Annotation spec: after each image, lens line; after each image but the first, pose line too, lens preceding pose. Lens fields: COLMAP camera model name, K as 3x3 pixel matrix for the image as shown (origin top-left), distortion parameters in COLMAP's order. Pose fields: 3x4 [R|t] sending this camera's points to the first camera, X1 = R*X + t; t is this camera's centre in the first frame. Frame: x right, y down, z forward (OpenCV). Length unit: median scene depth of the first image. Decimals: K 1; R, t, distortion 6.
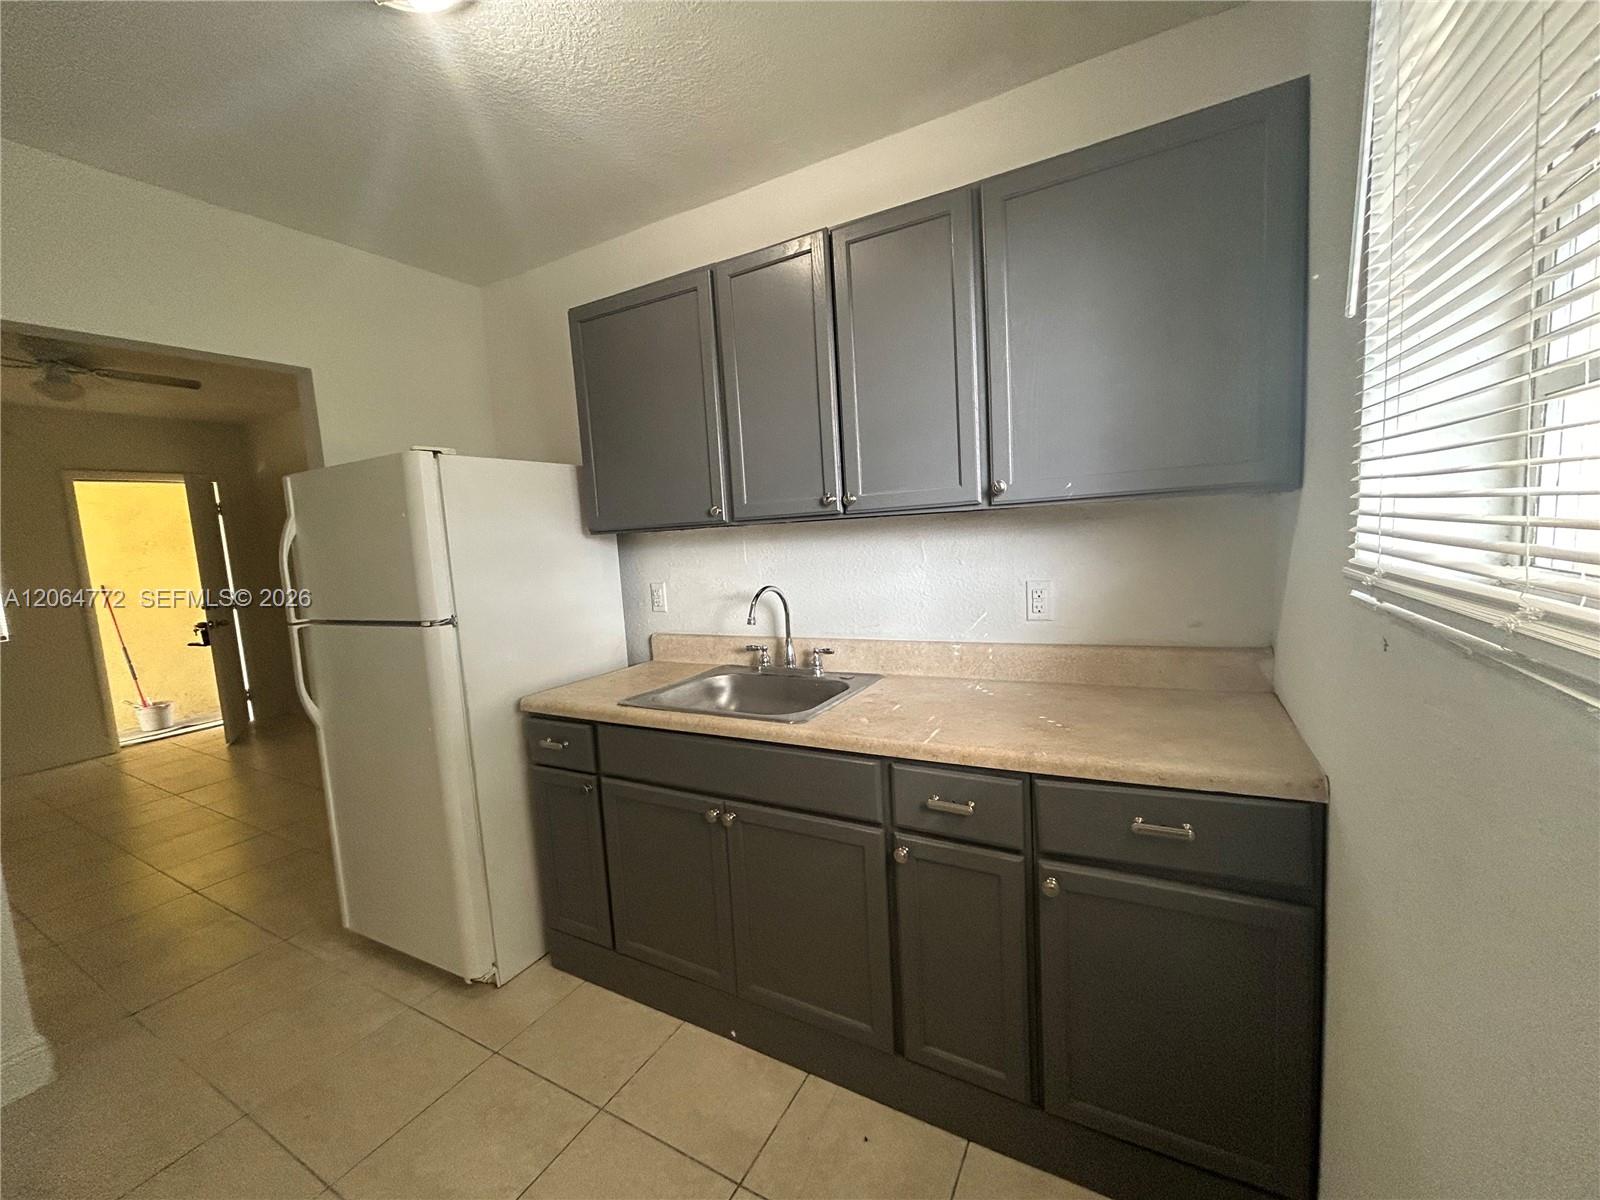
lens RADIAL K [[639.3, 0, 788.0], [0, 639.3, 595.5], [0, 0, 1]] dist [-0.000011, 0.000016]
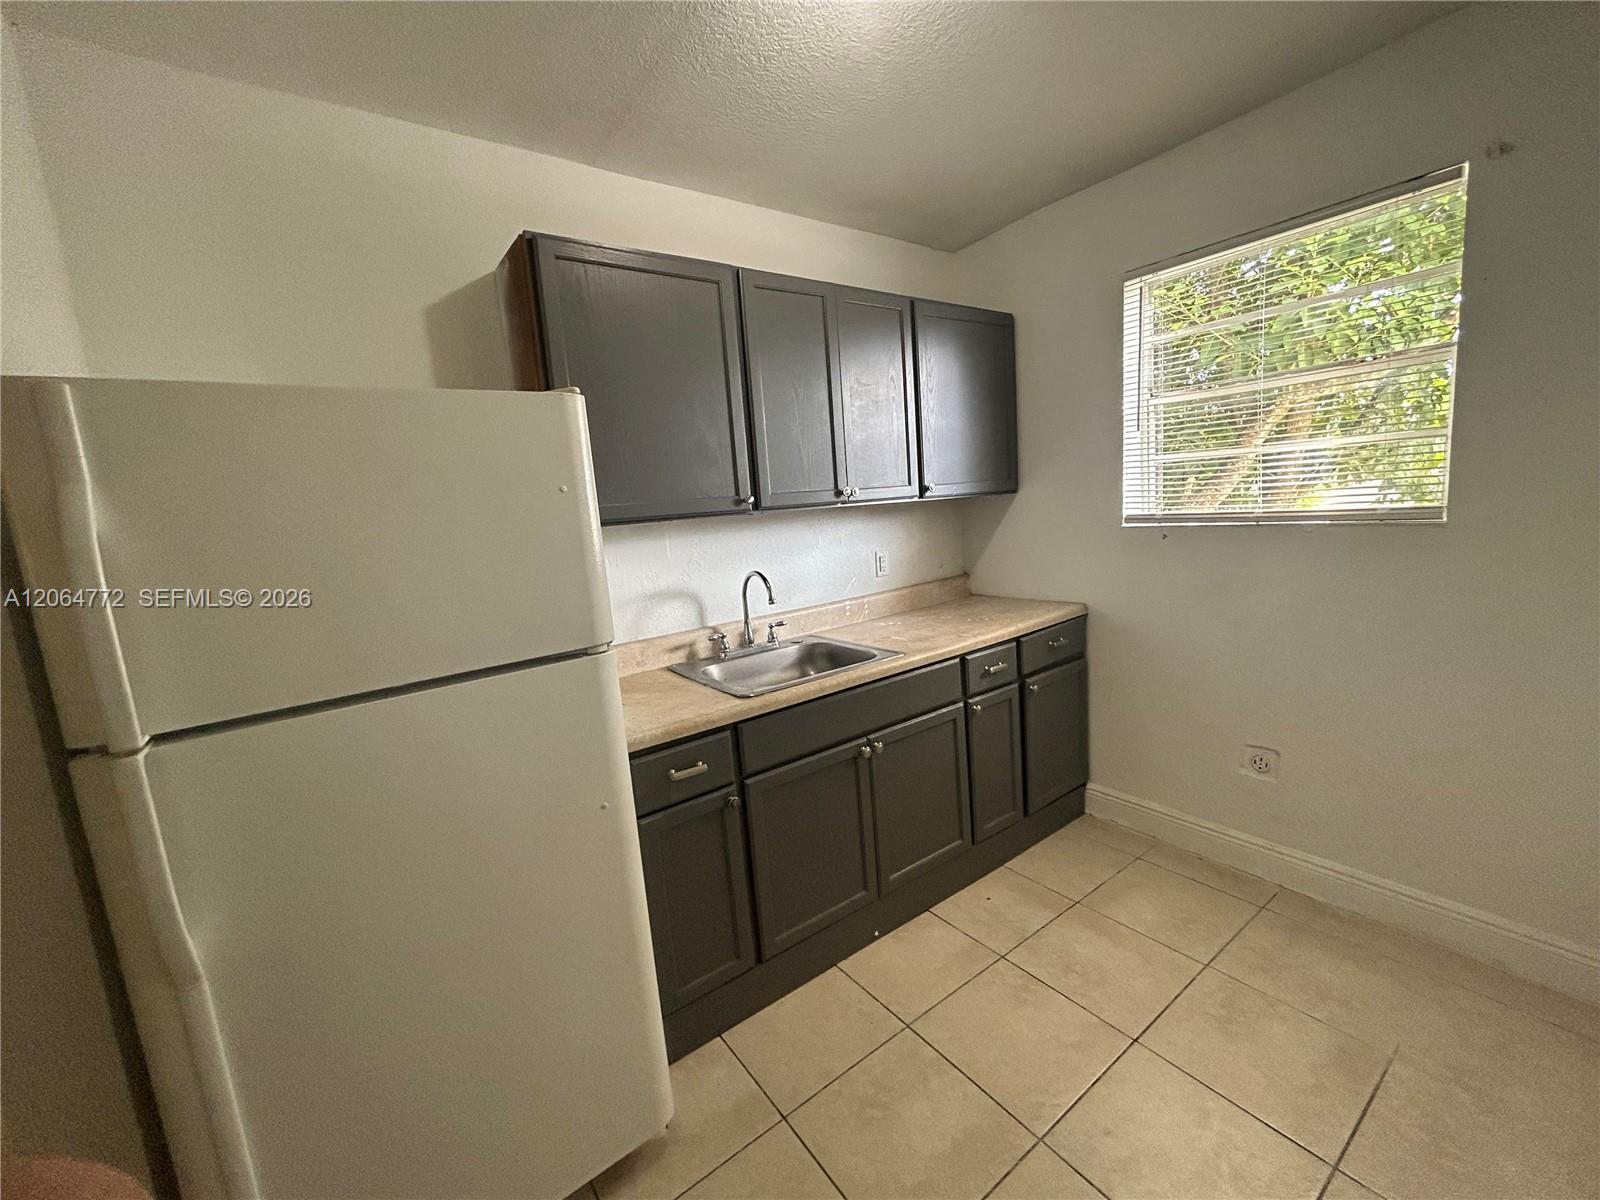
lens RADIAL K [[639.3, 0, 791.0], [0, 639.3, 599.5], [0, 0, 1]] dist [-0.000011, 0.000016]
pose [[0.438763, -0.107484, 0.892151, -1.087844], [0.144306, 0.988363, 0.048106, -0.011361], [-0.886940, 0.107636, 0.449168, 0.506419]]
